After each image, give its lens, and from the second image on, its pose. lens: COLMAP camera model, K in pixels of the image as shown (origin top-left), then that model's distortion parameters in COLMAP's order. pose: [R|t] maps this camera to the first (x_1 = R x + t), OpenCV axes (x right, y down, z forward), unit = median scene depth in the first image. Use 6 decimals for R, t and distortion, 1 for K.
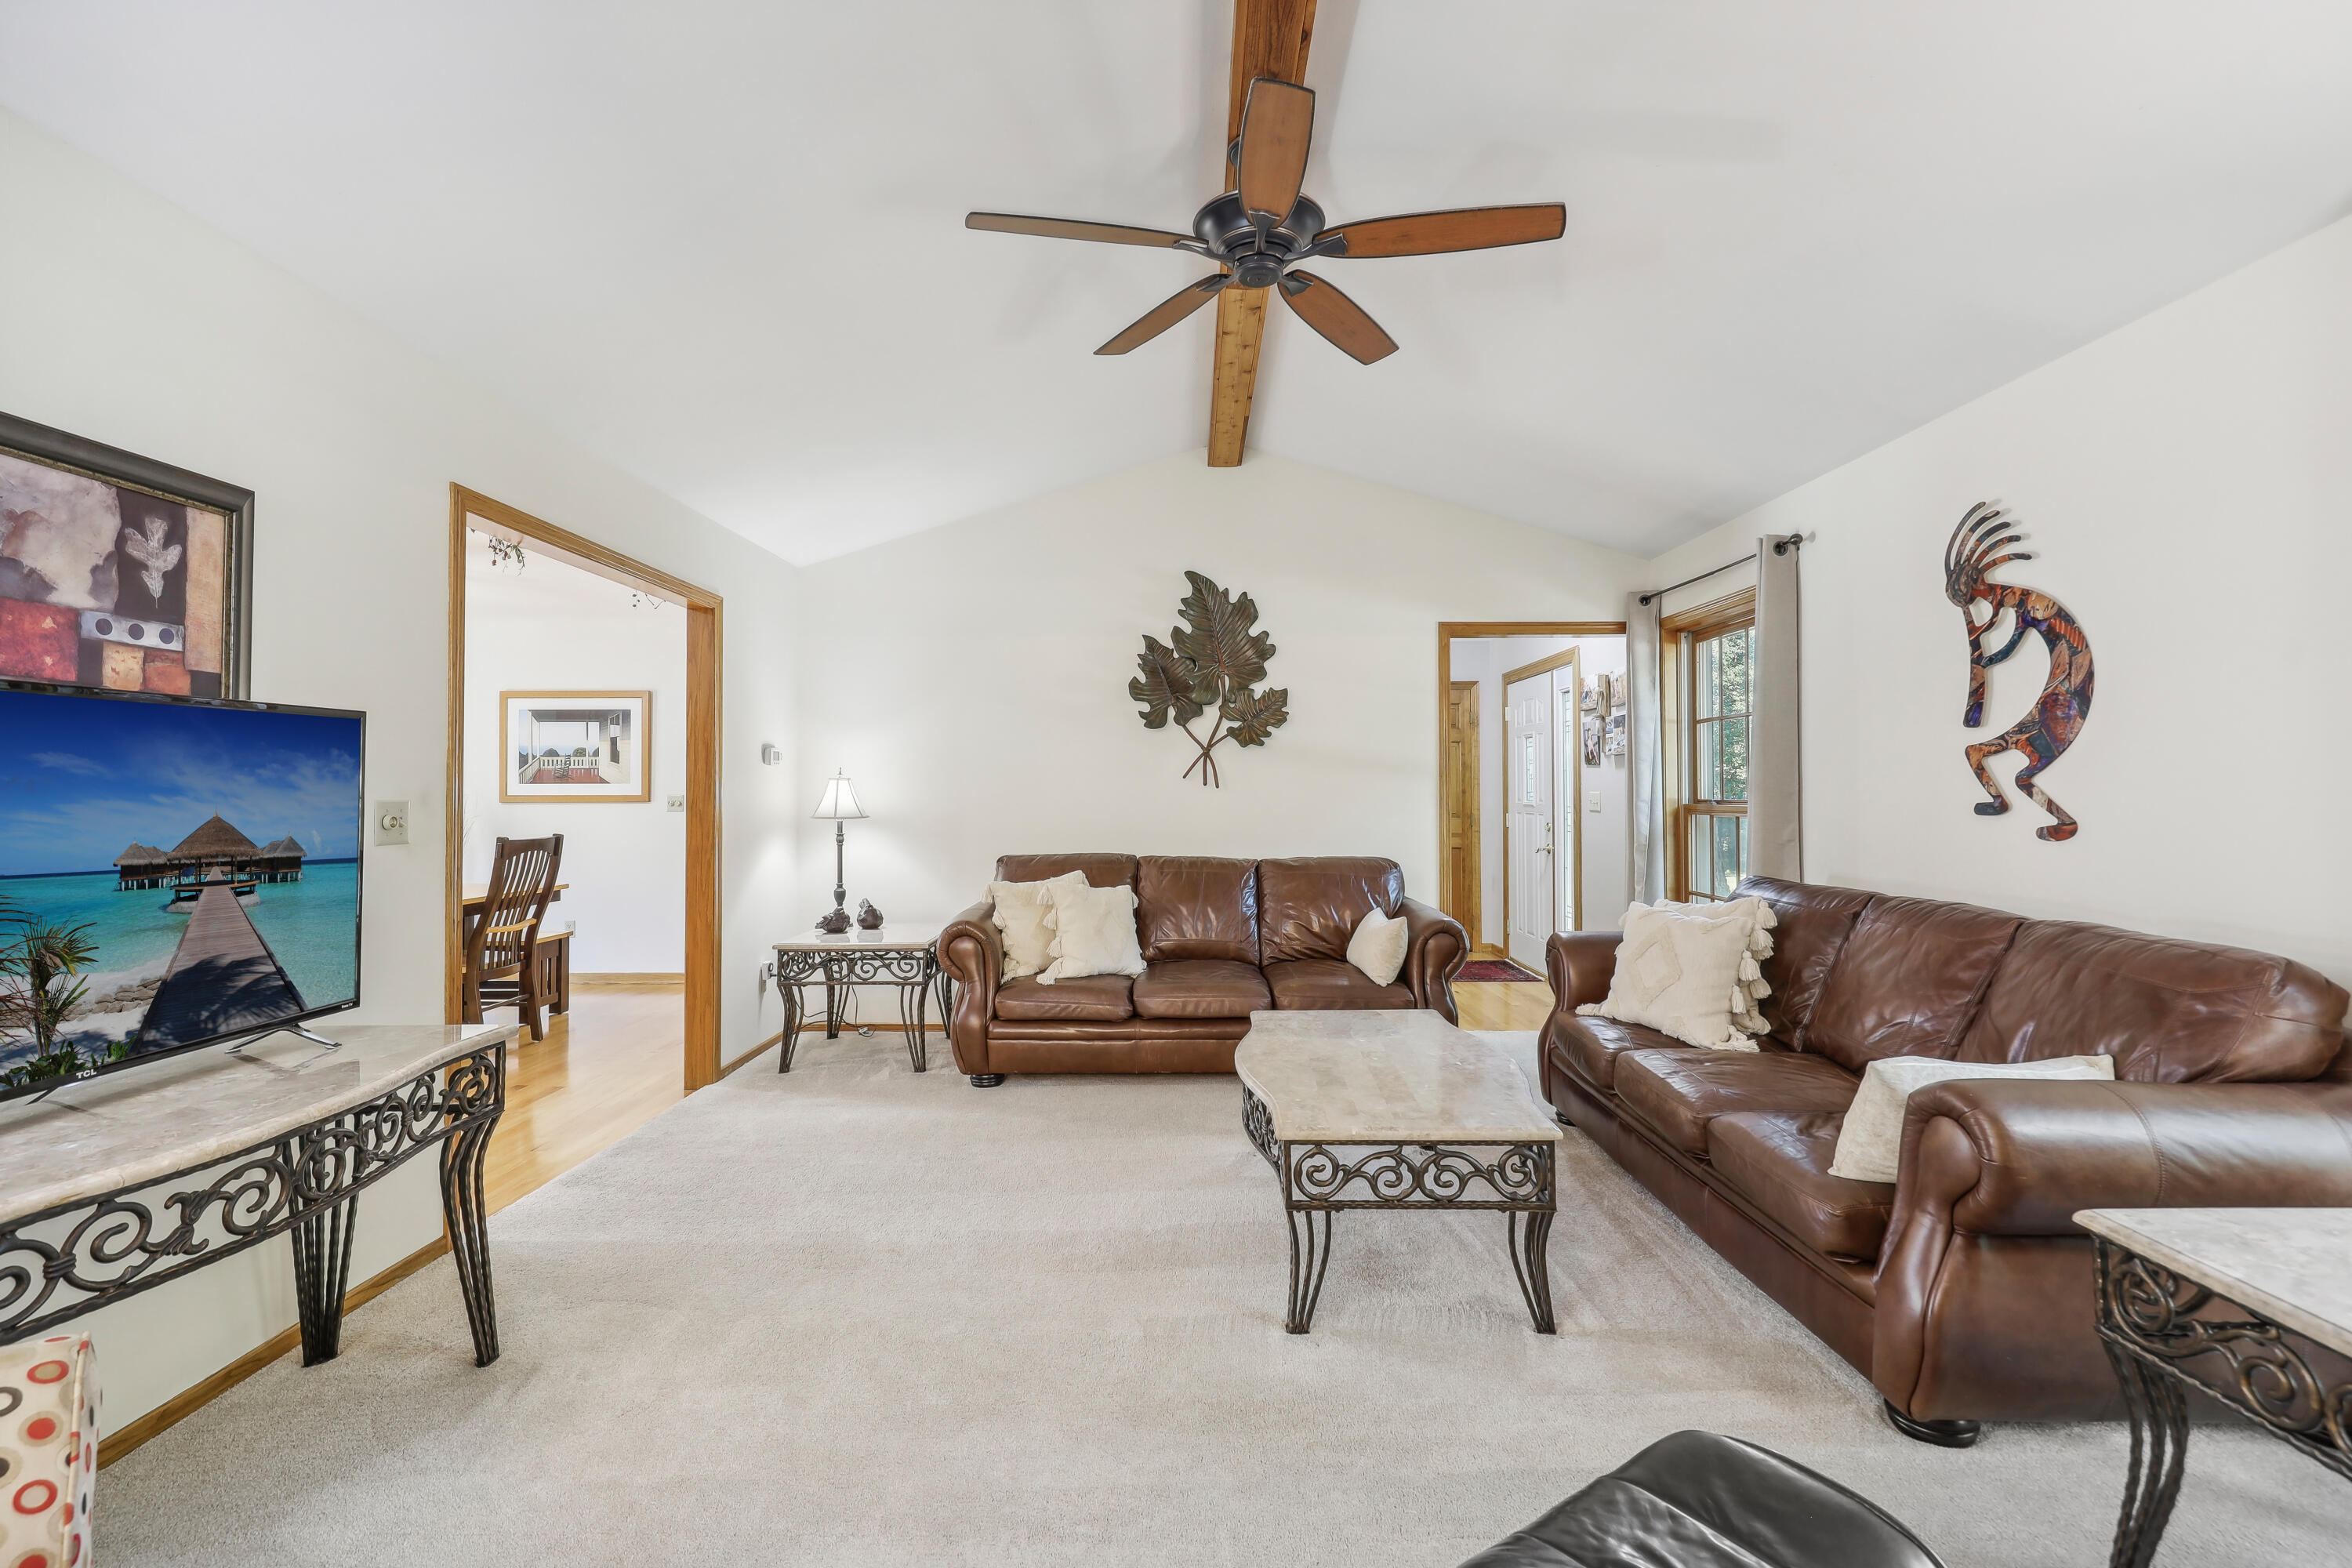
lens RADIAL K [[1003.3, 0, 1224.2], [0, 1003.3, 780.6], [0, 0, 1]] dist [0.002615, 0.000177]
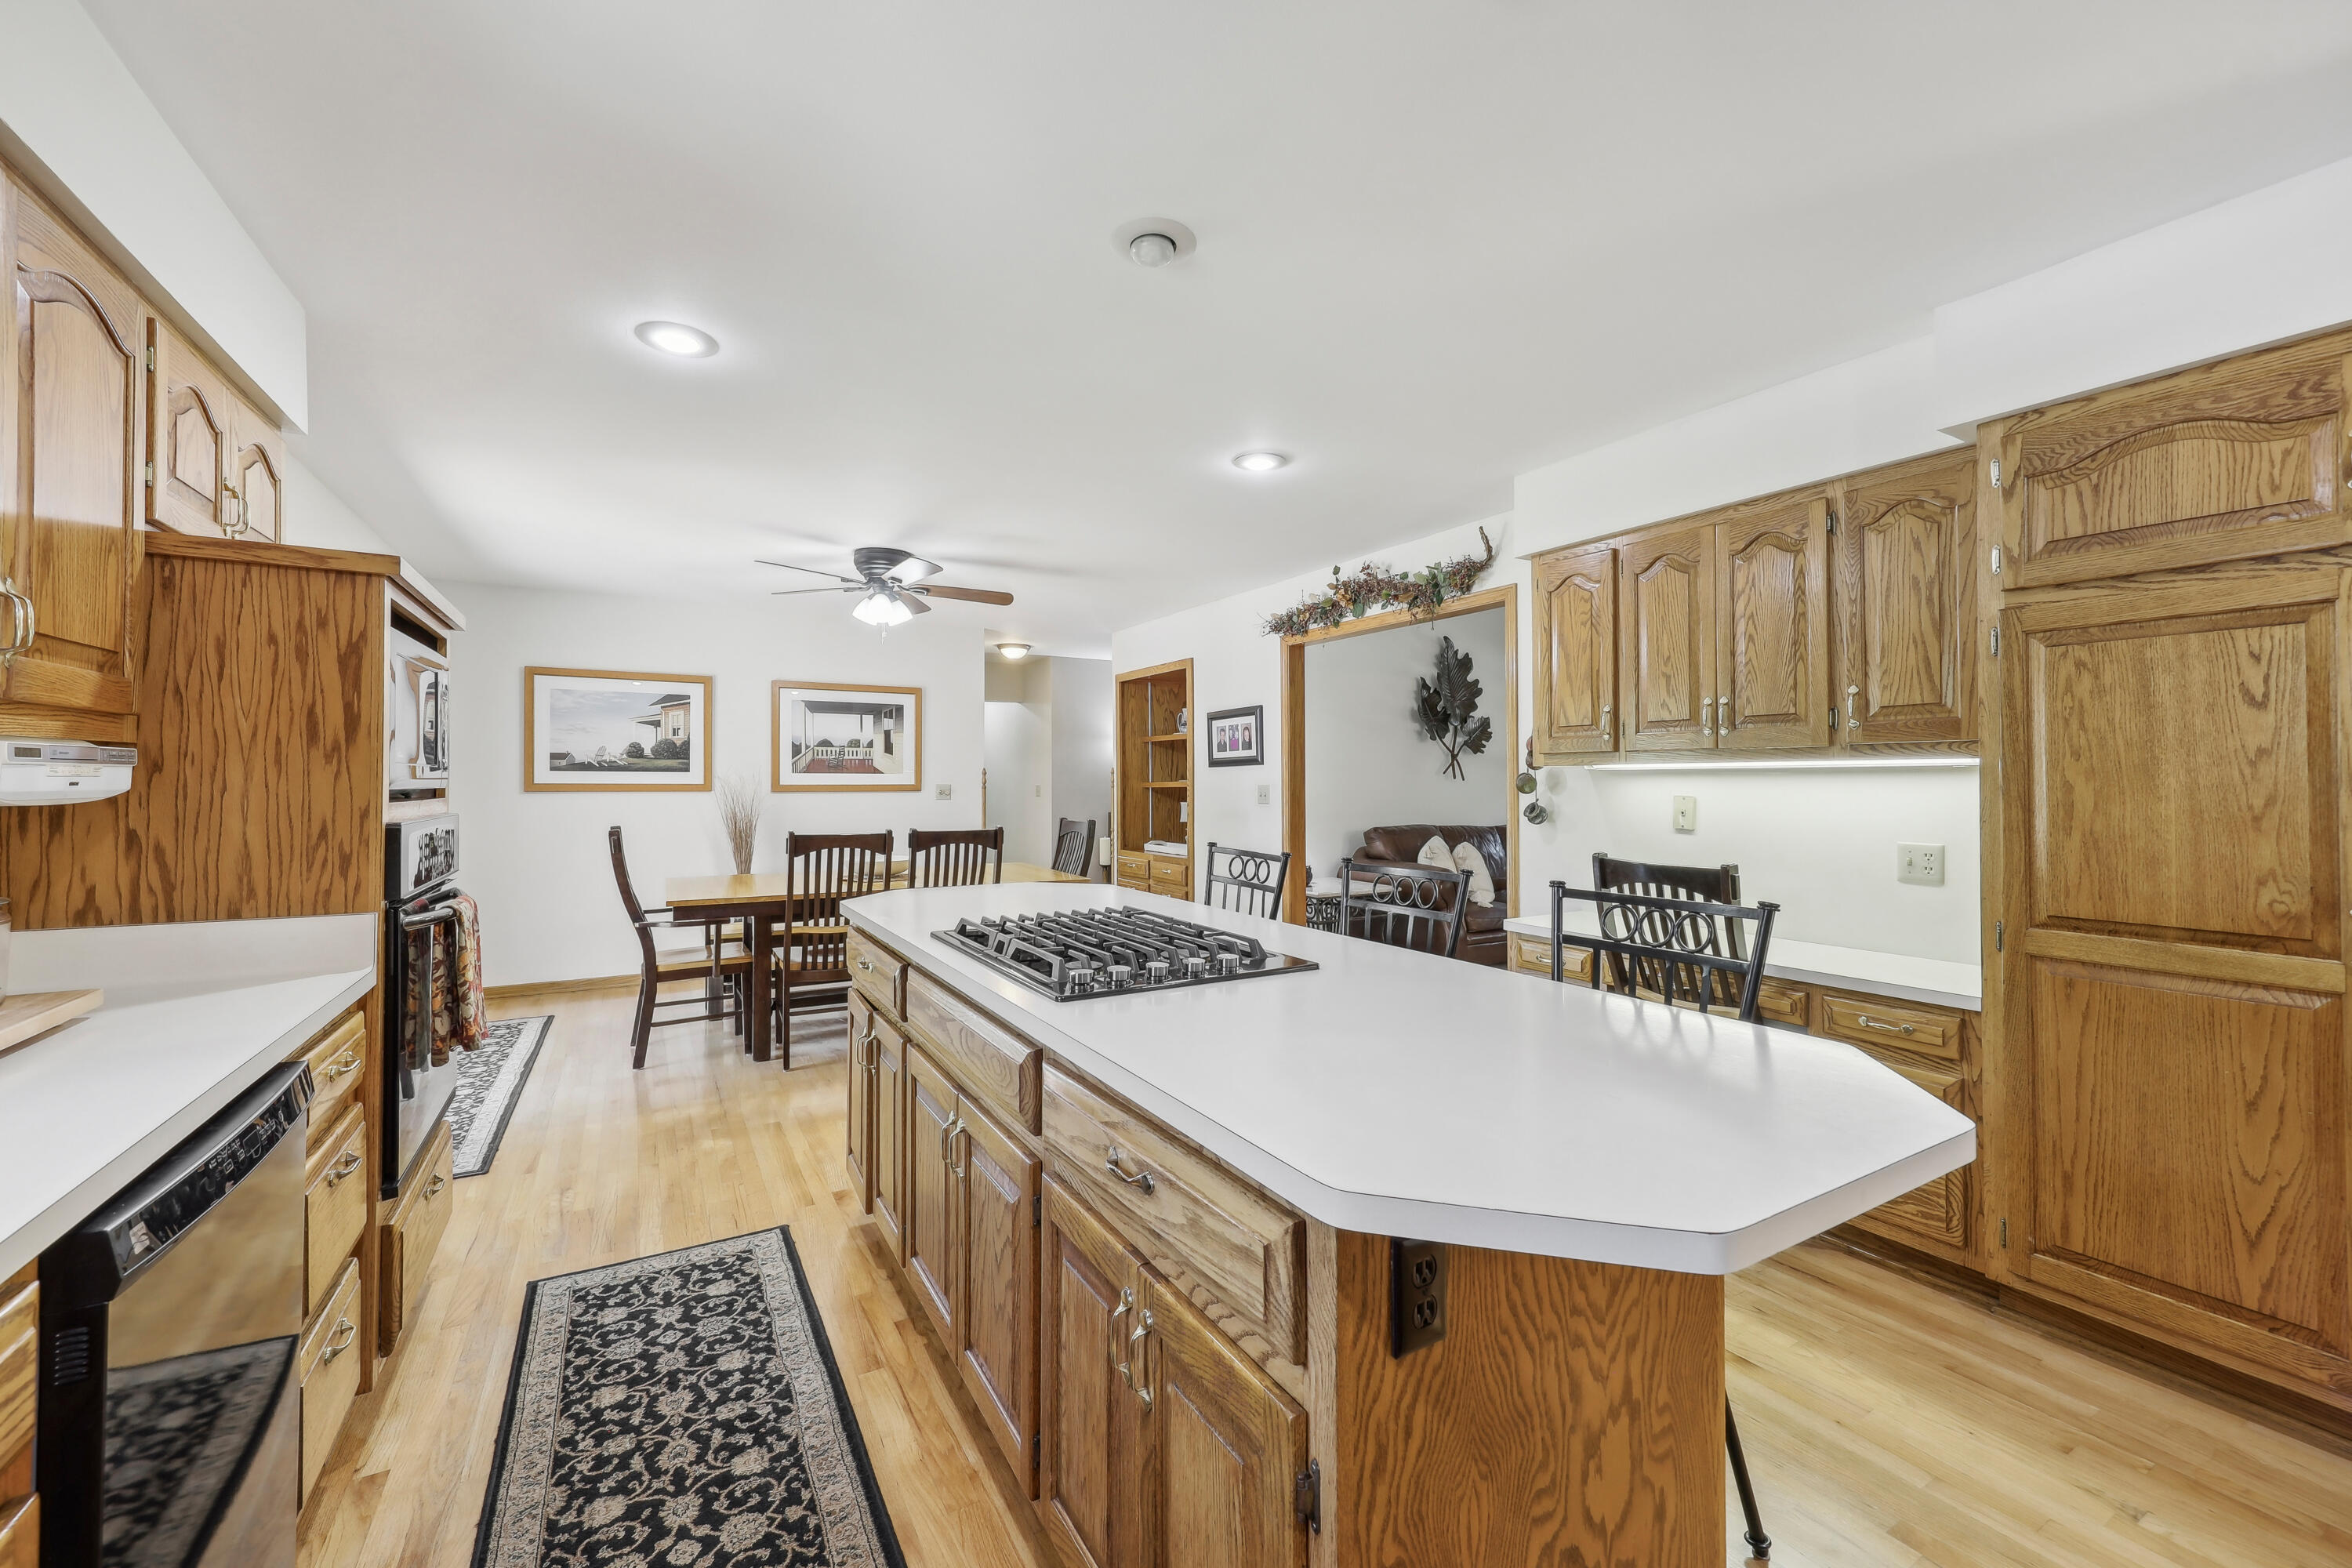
lens RADIAL K [[938.1, 0, 1176.8], [0, 938.1, 776.1], [0, 0, 1]] dist [0.000932, 0.001503]
pose [[0.873089, 0.009239, 0.487473, -1.100800], [-0.009497, 0.999953, -0.001943, 0.005666], [-0.487469, -0.002934, 0.873136, -0.016588]]
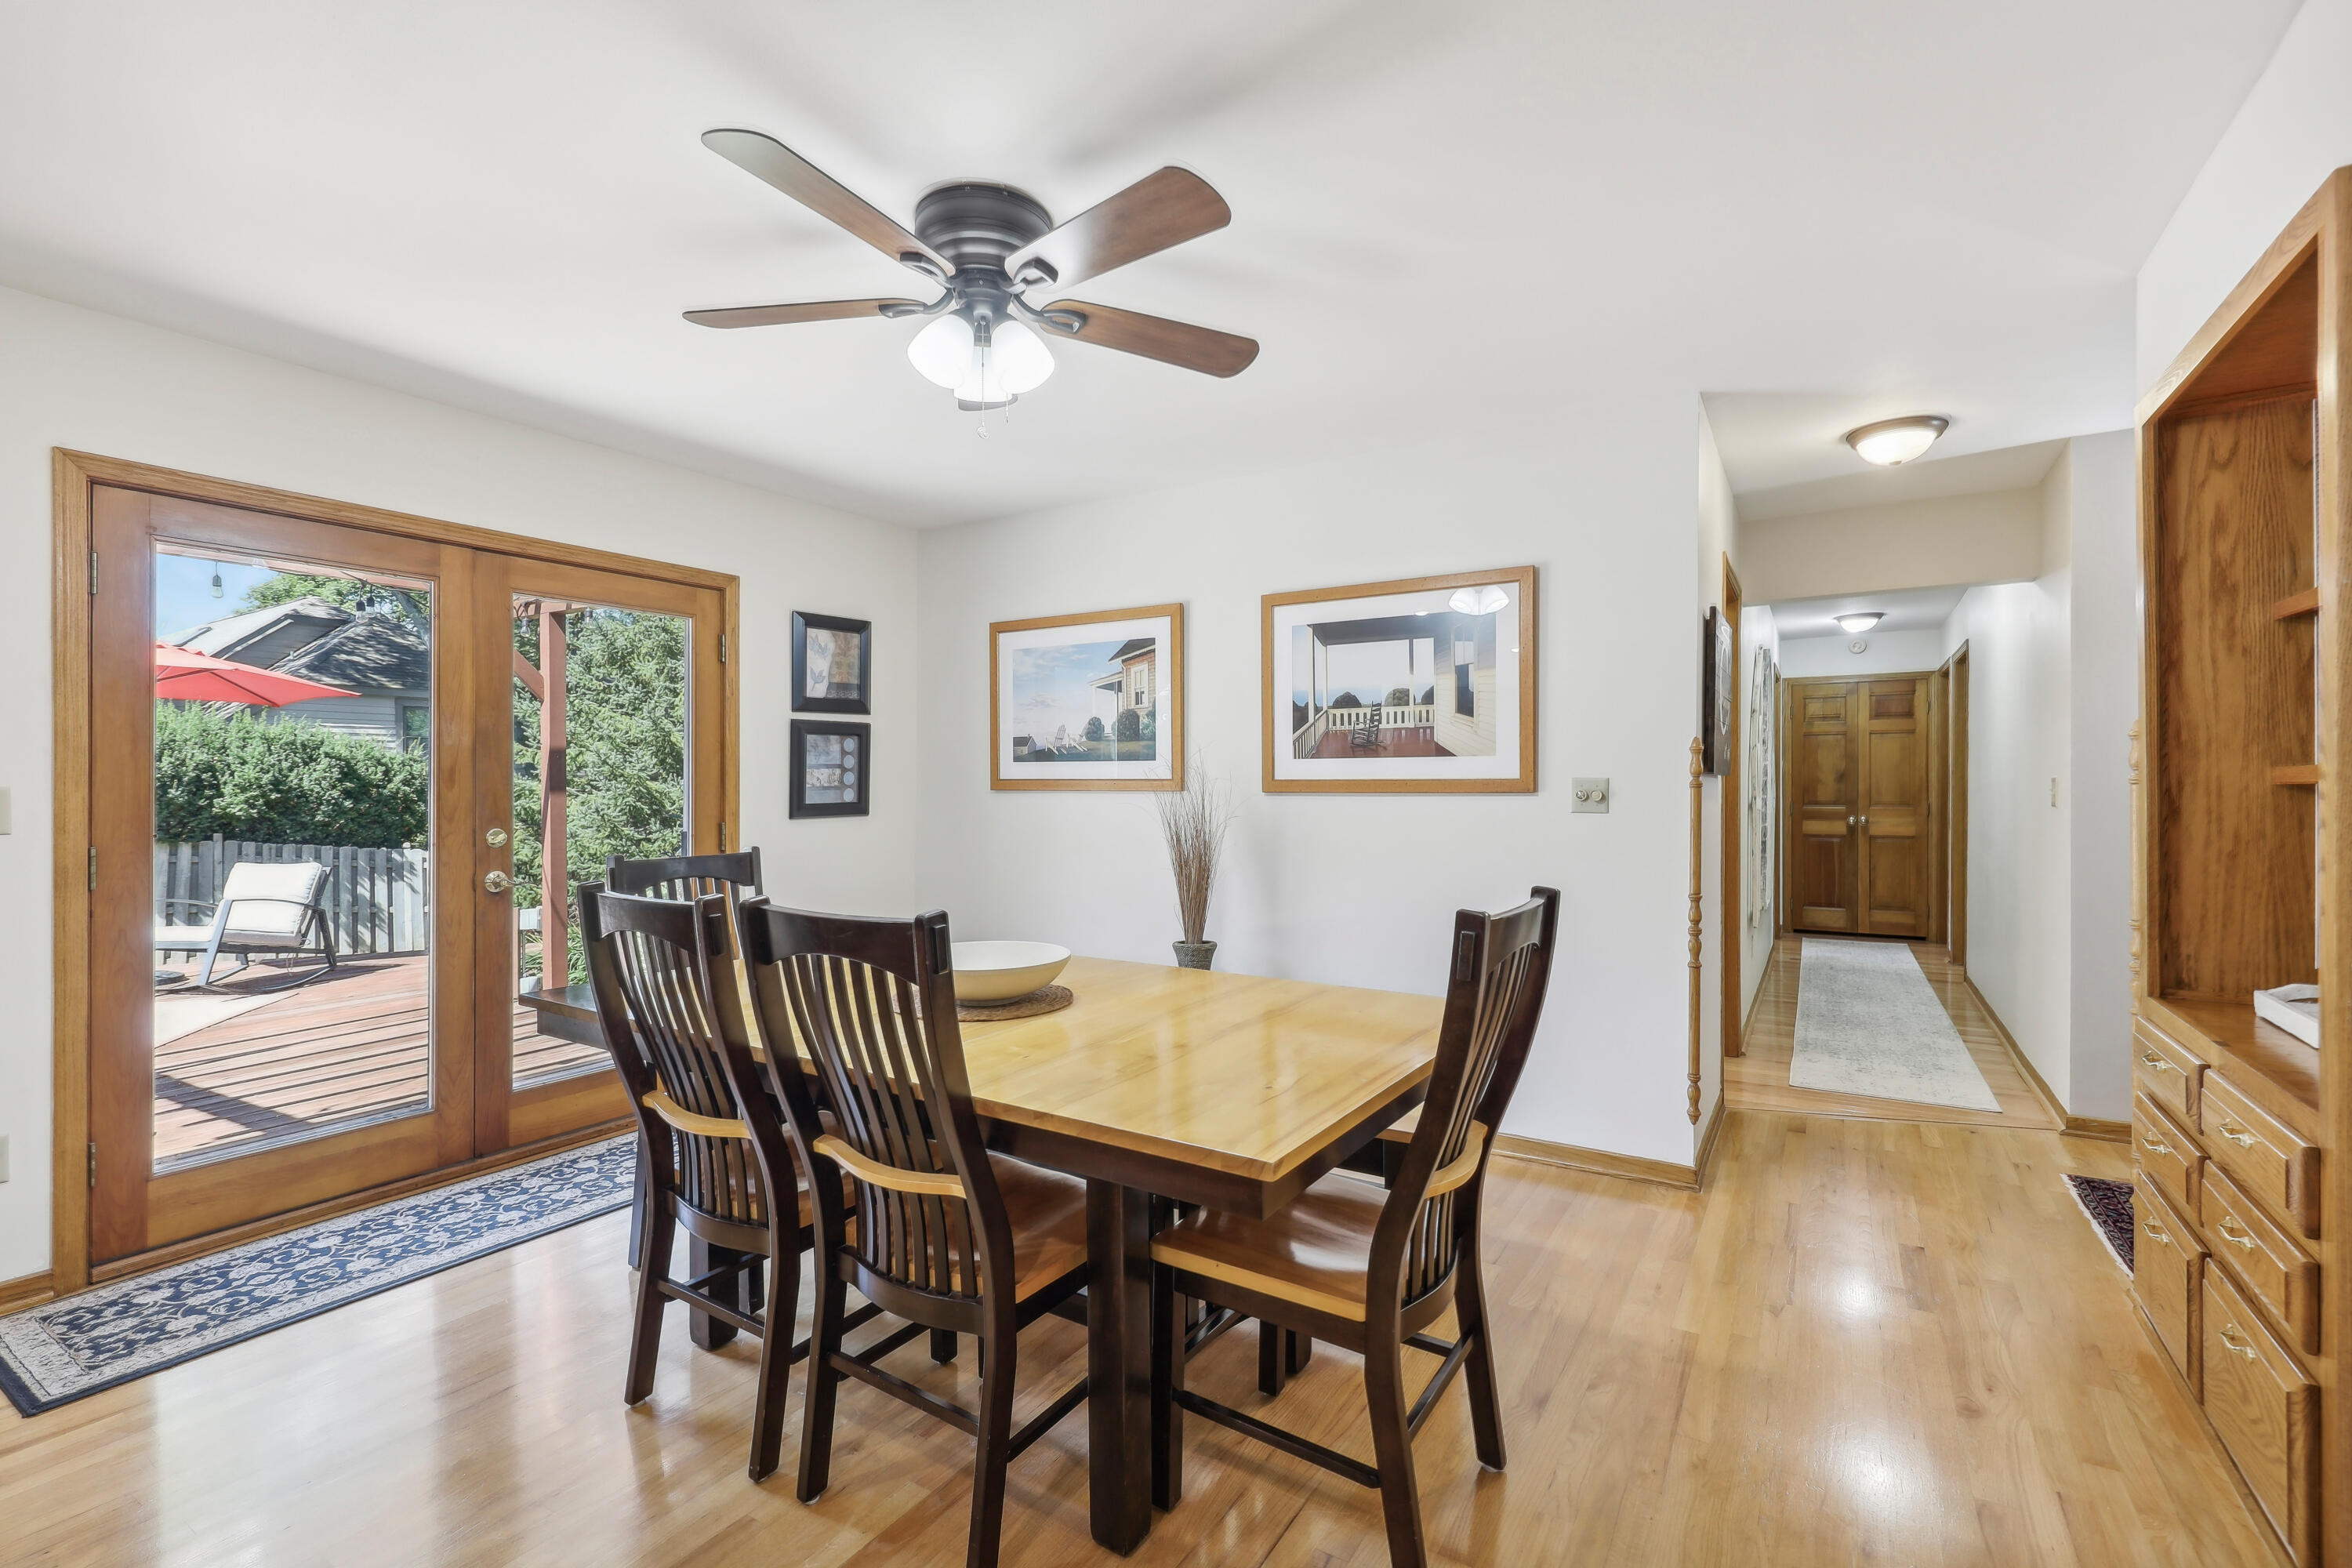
lens RADIAL K [[1041.9, 0, 1181.4], [0, 1041.9, 766.0], [0, 0, 1]] dist [0.018020, 0.000174]
pose [[0.844506, -0.007893, -0.535488, -0.597237], [0.008251, 0.999964, -0.001727, 0.009955], [0.535483, -0.002959, 0.844541, 0.643818]]
